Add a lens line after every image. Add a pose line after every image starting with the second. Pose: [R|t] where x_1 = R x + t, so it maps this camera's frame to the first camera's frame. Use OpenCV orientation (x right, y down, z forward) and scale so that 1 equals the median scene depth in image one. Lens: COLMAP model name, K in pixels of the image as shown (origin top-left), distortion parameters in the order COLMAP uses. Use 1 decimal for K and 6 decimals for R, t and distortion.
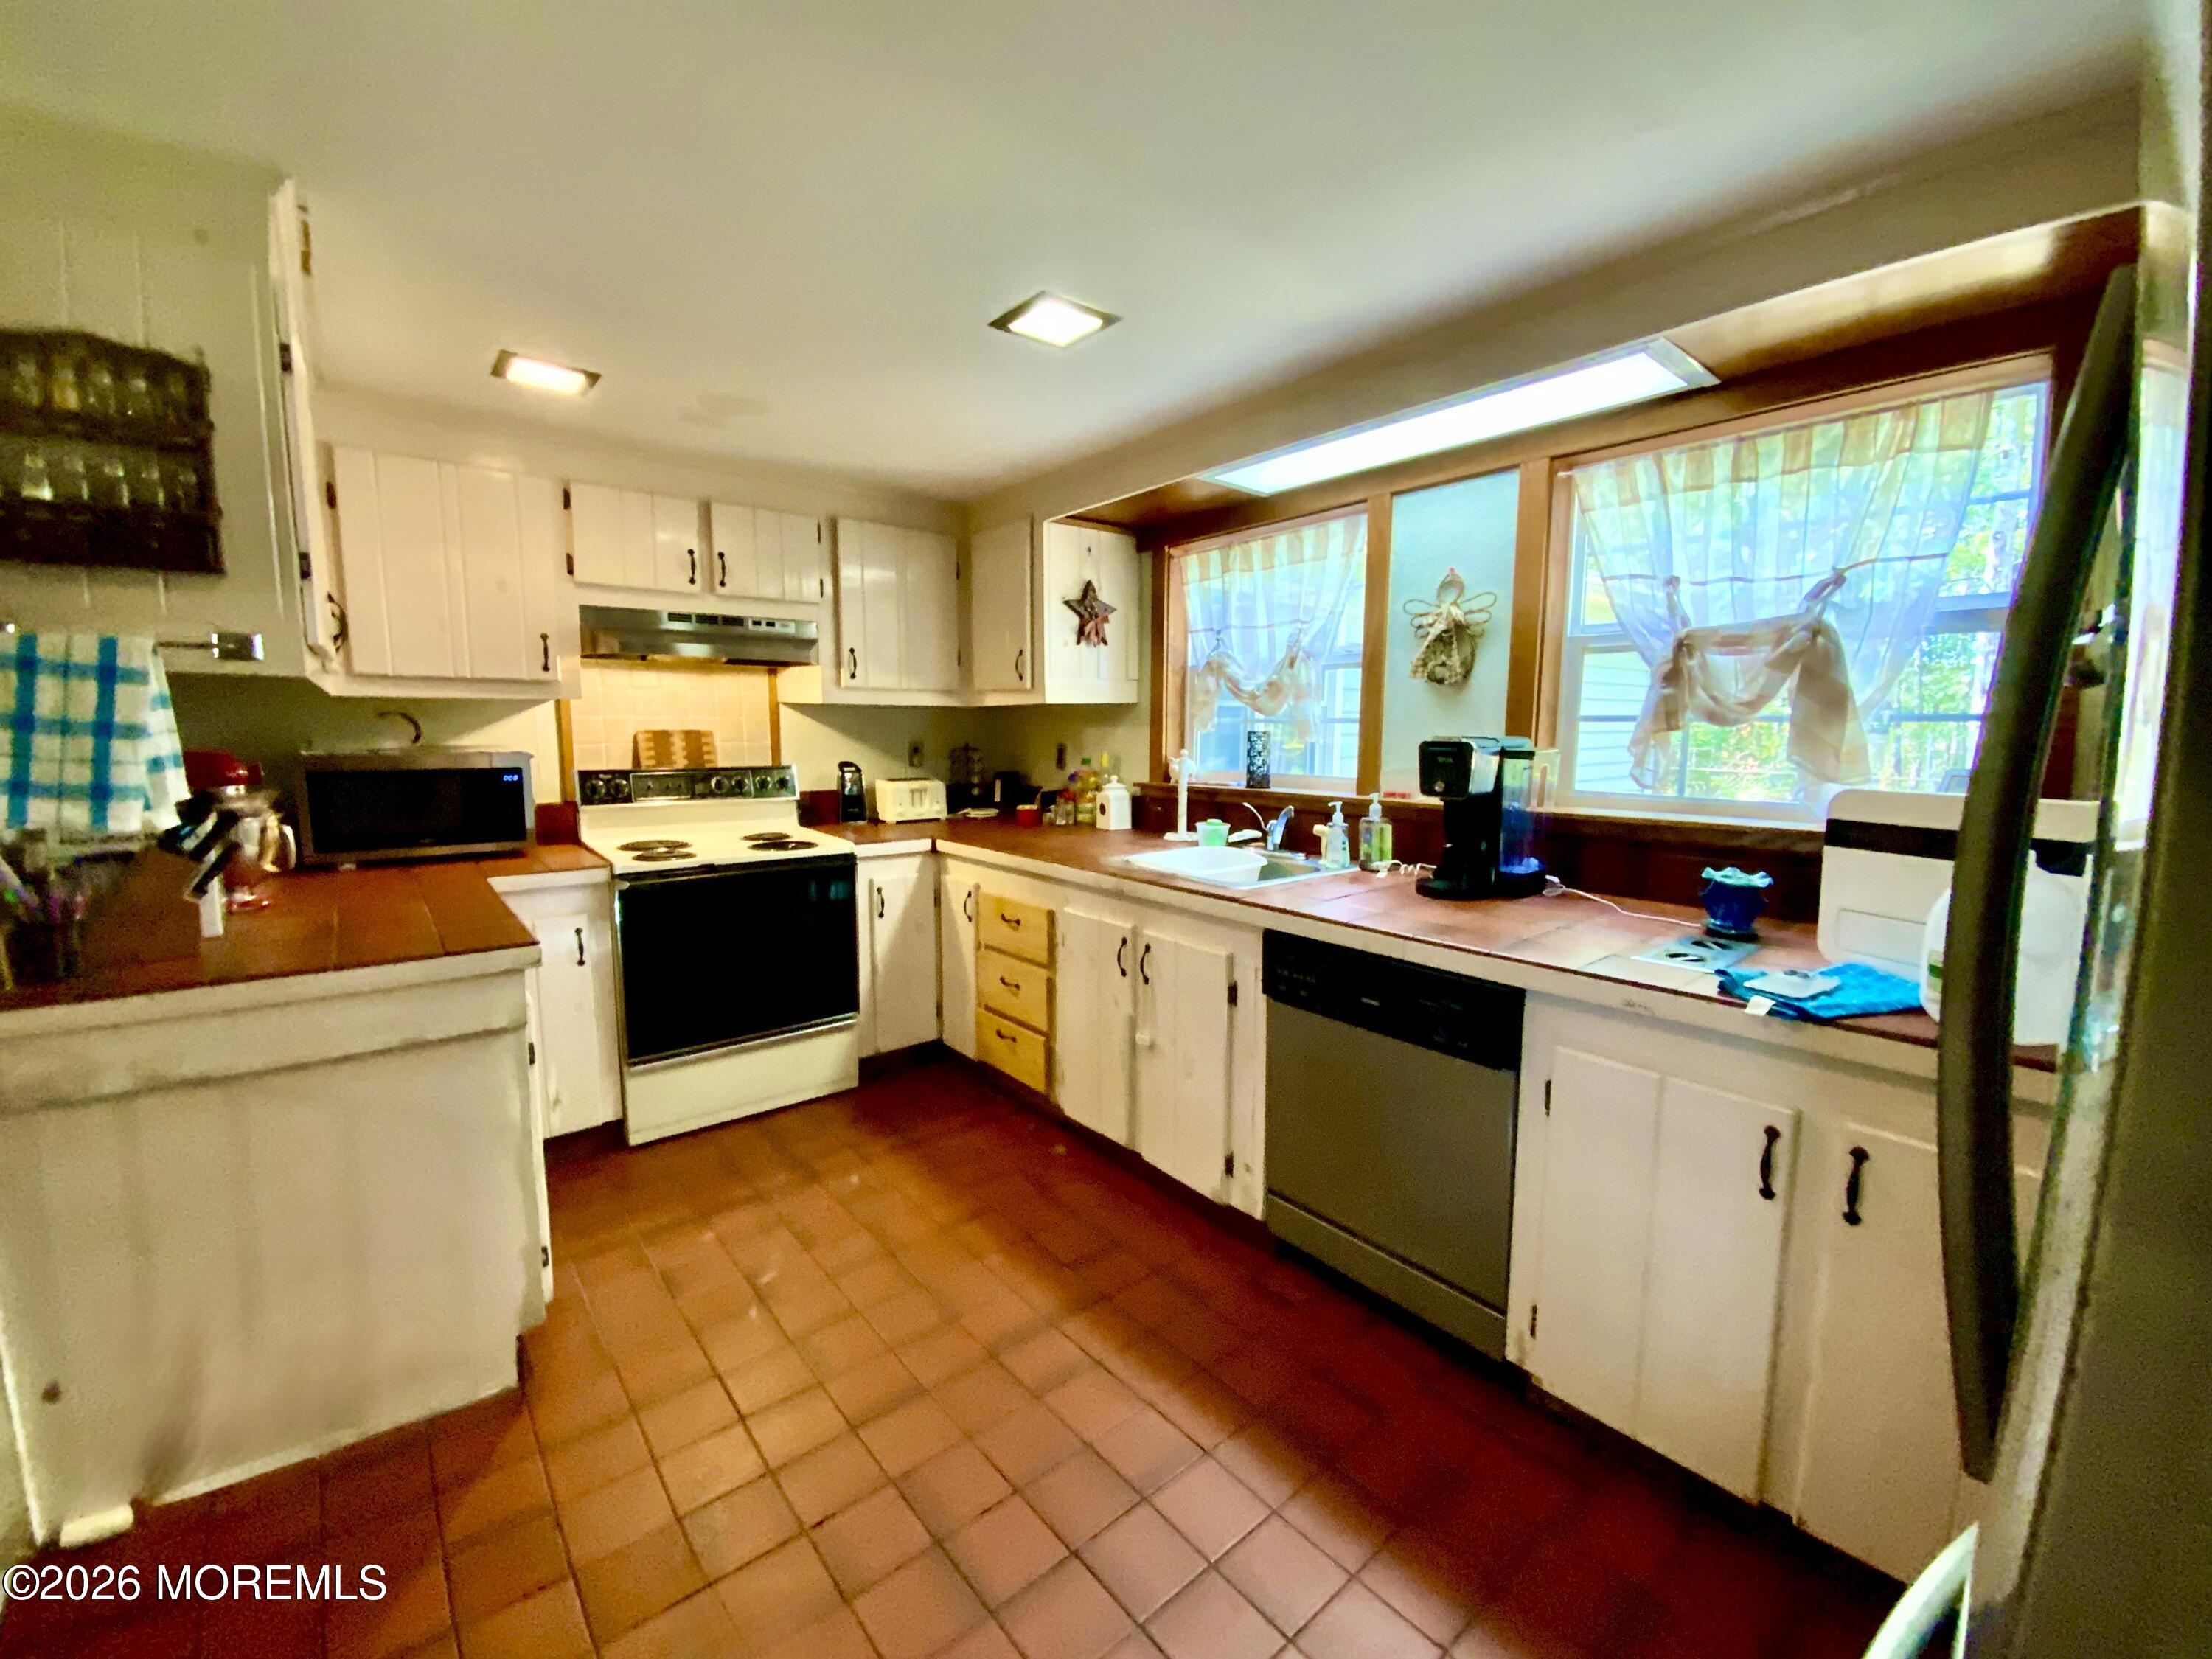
lens RADIAL K [[882.7, 0, 1116.9], [0, 882.7, 833.9], [0, 0, 1]] dist [0.001892, -0.013785]
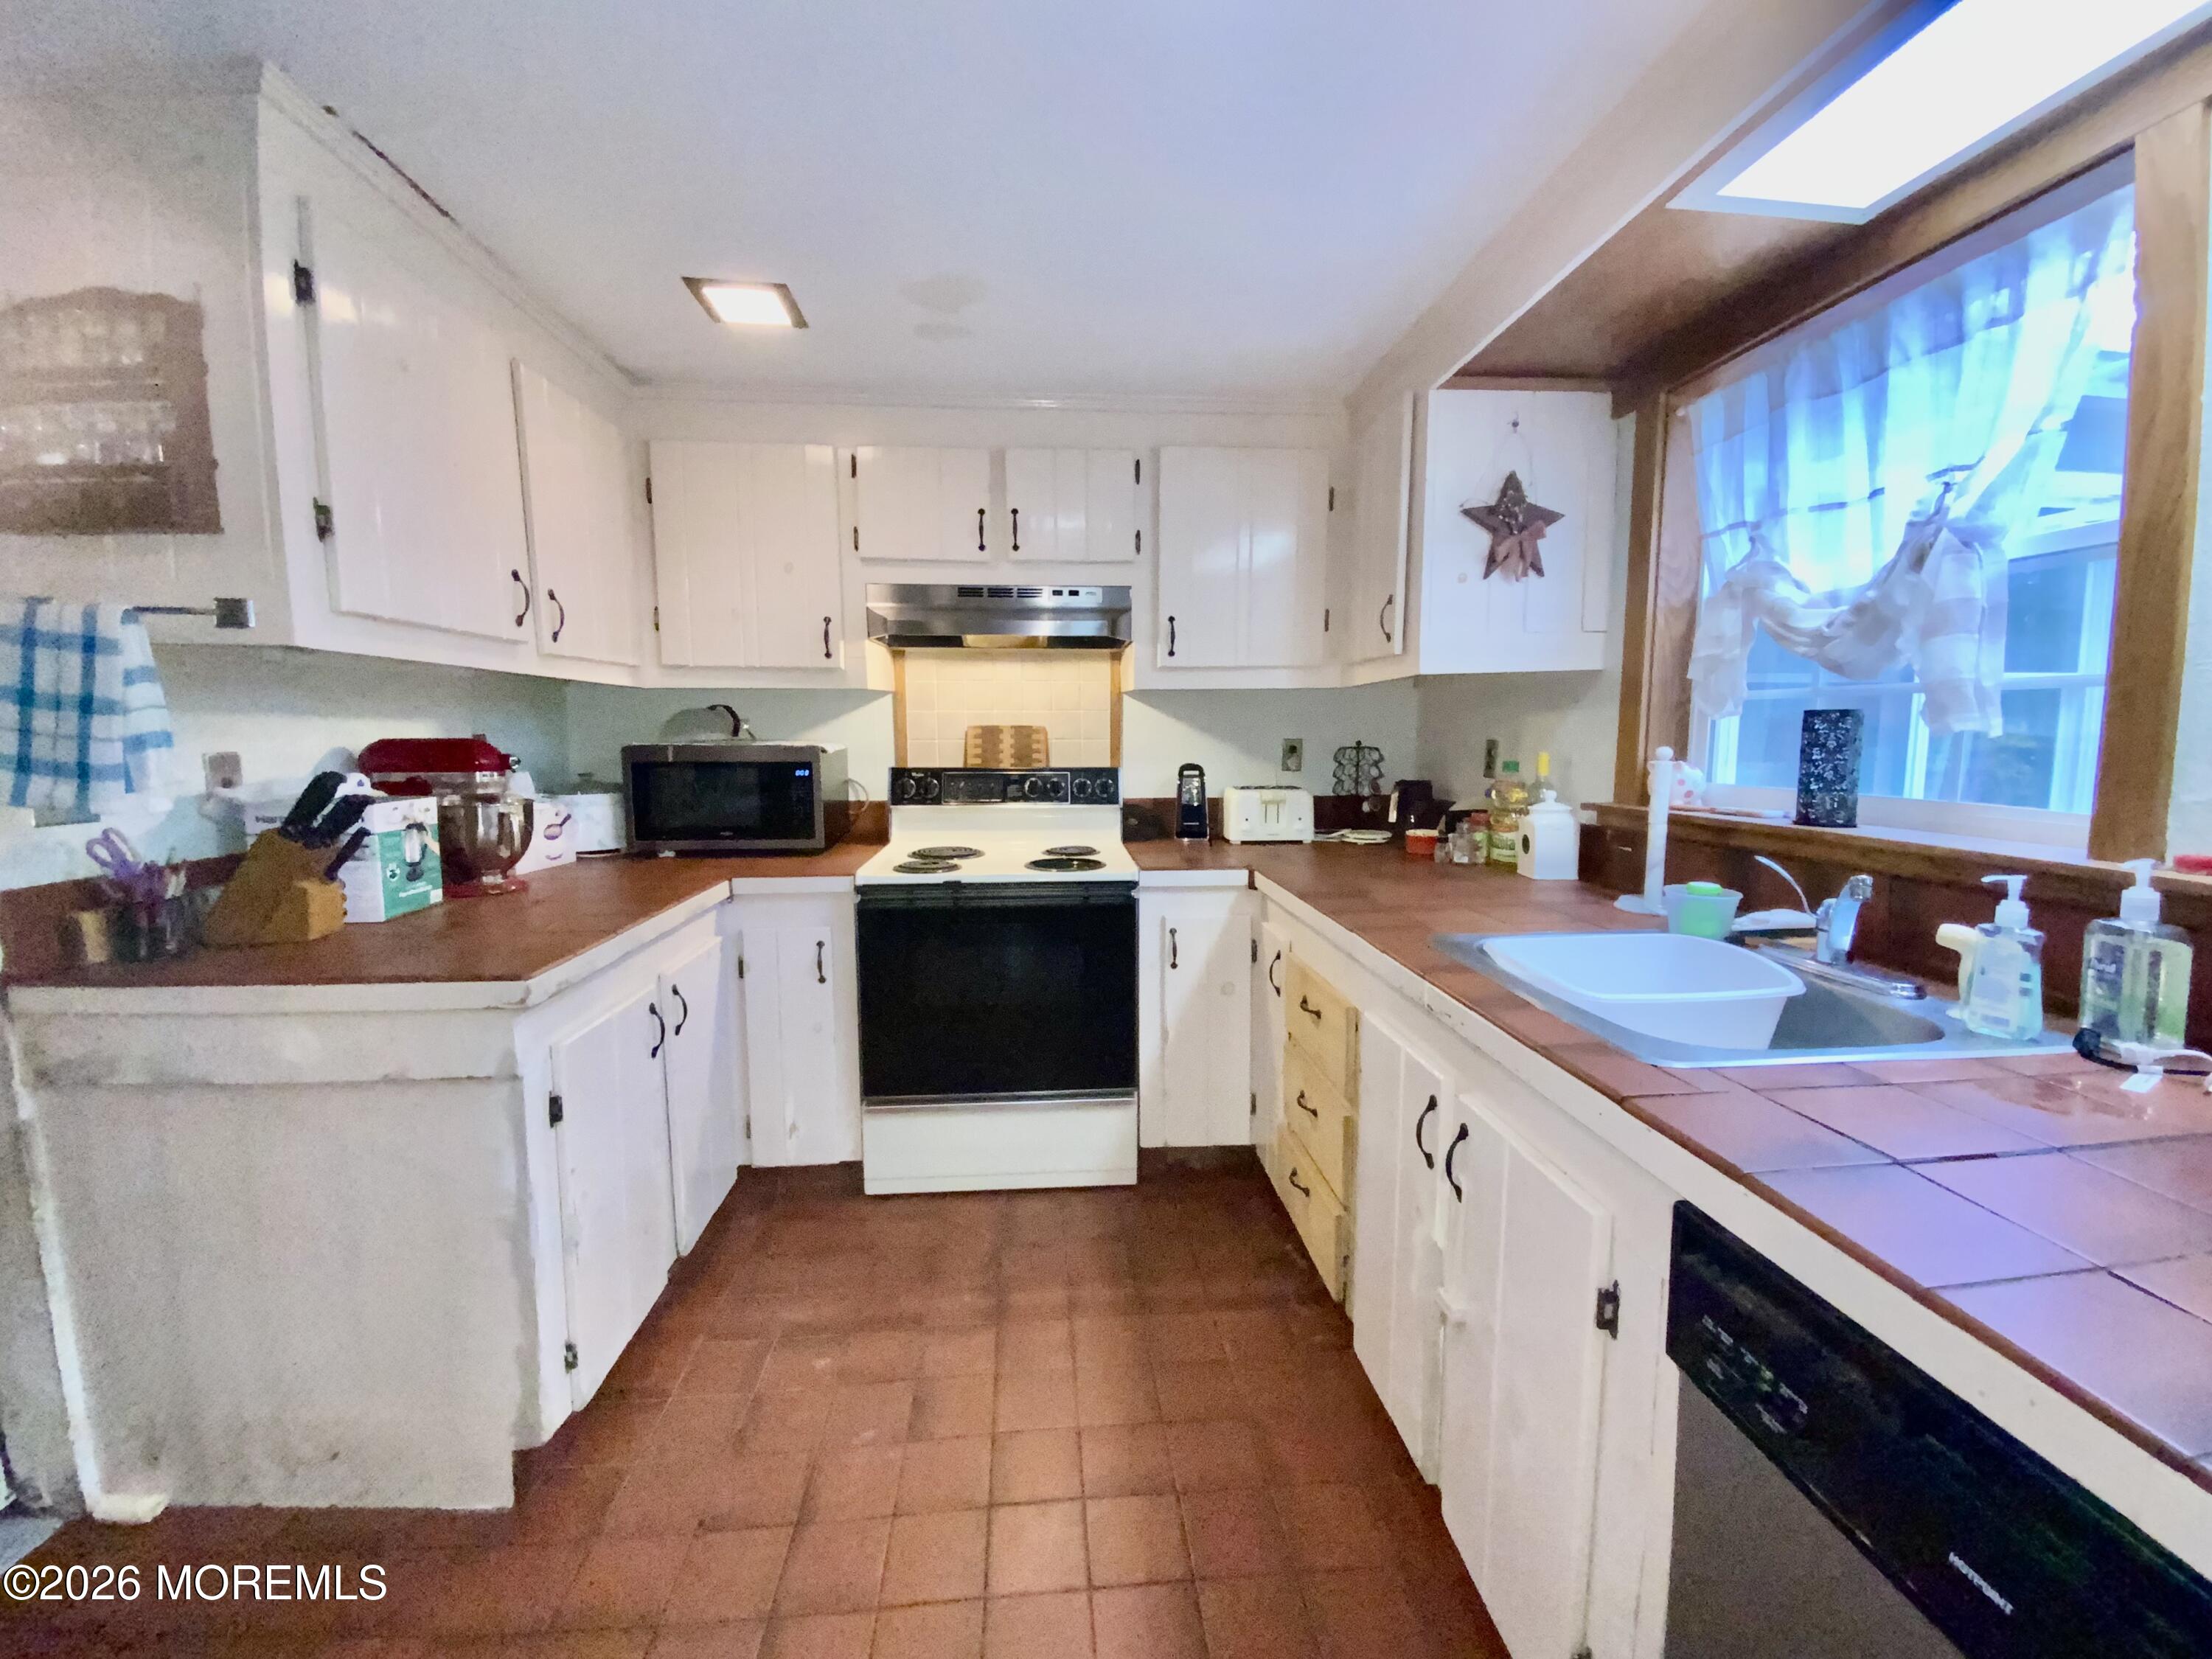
lens RADIAL K [[882.7, 0, 1116.9], [0, 882.7, 833.9], [0, 0, 1]] dist [0.001892, -0.013785]
pose [[0.815377, 0.059894, -0.575824, 0.129290], [-0.065124, 0.997810, 0.011569, -0.028800], [0.575256, 0.028067, 0.817492, 0.394753]]
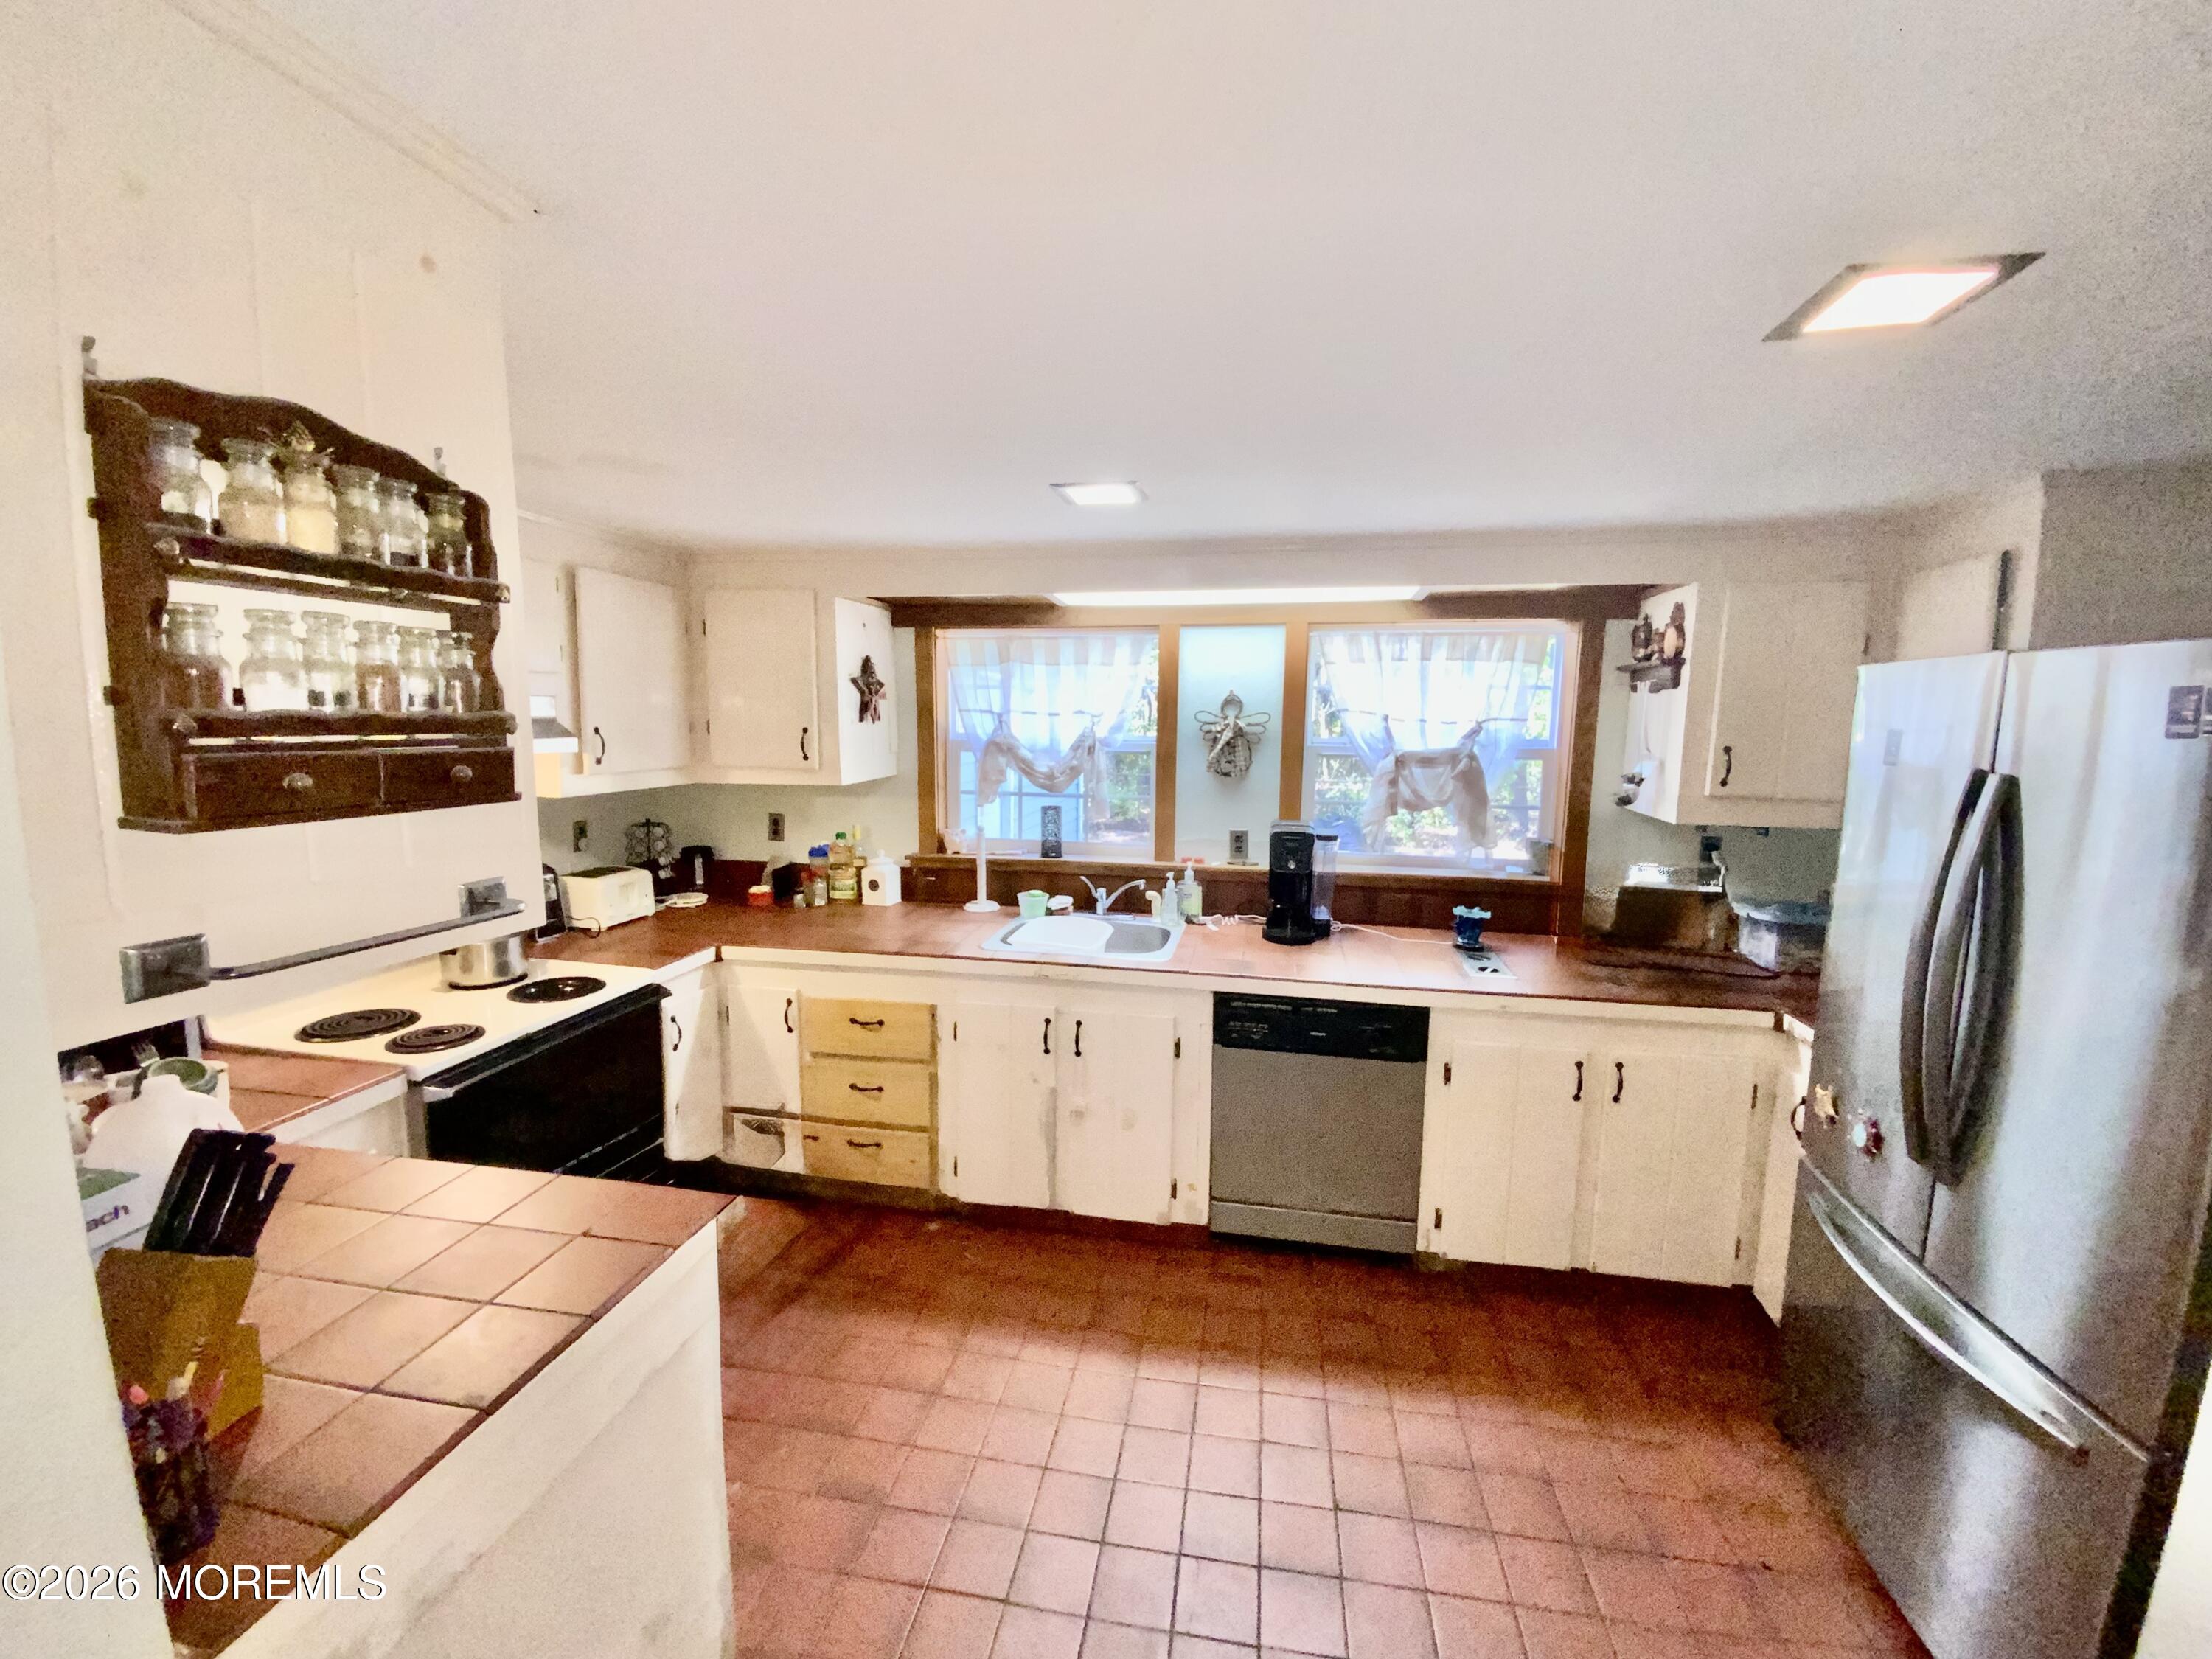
lens RADIAL K [[876.5, 0, 1113.9], [0, 876.5, 821.3], [0, 0, 1]] dist [0.000980, -0.000008]
pose [[0.757631, -0.071619, 0.648742, -0.533125], [0.068820, 0.997186, 0.029715, -0.132394], [-0.649045, 0.022133, 0.760428, 0.105251]]
